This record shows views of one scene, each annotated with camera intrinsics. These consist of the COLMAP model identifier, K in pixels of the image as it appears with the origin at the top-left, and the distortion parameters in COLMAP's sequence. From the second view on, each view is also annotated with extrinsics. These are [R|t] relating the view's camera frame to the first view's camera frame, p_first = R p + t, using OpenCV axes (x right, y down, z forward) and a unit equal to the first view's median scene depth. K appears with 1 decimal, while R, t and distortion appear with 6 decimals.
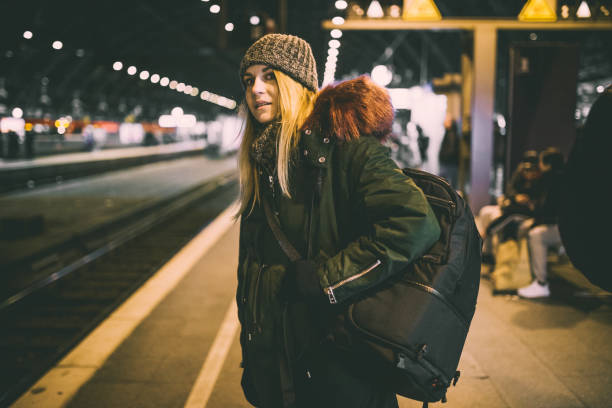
lens RADIAL K [[592.6, 0, 306.0], [0, 592.6, 204.0], [0, 0, 1]] dist [-0.020252, 0.023771]
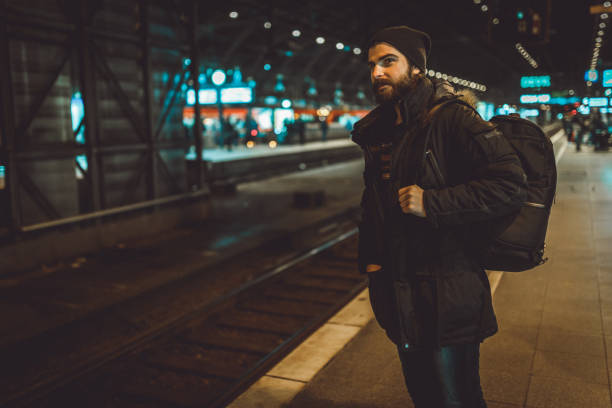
lens RADIAL K [[592.6, 0, 306.0], [0, 592.6, 204.0], [0, 0, 1]] dist [-0.020252, 0.023771]
pose [[0.916956, 0.035672, -0.397390, -0.002524], [-0.026379, 0.999236, 0.028828, 0.014009], [0.398115, -0.015951, 0.917197, -0.126904]]
